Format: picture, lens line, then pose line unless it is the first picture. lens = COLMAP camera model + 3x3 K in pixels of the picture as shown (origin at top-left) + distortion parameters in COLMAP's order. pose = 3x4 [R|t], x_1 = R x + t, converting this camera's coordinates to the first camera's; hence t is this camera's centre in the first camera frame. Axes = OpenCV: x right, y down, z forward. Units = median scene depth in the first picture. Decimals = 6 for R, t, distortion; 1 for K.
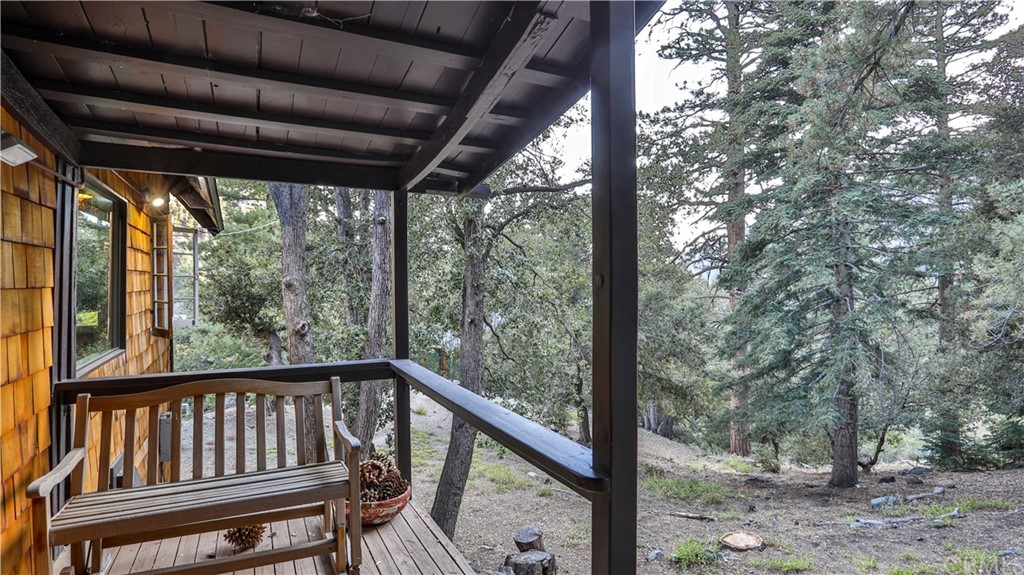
lens RADIAL K [[529.2, 0, 493.5], [0, 529.2, 281.1], [0, 0, 1]] dist [-0.069719, 0.028652]
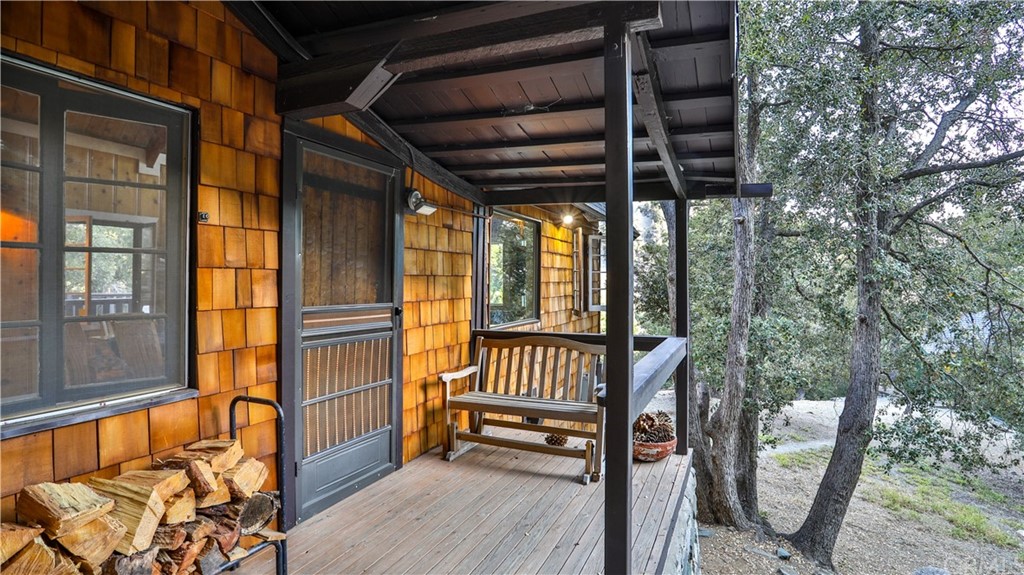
lens RADIAL K [[529.2, 0, 532.4], [0, 529.2, 295.5], [0, 0, 1]] dist [-0.069719, 0.028652]
pose [[0.669194, 0.026121, -0.742629, 0.629990], [-0.005601, 0.999531, 0.030111, 0.022134], [0.743067, -0.015991, 0.669026, -0.080679]]
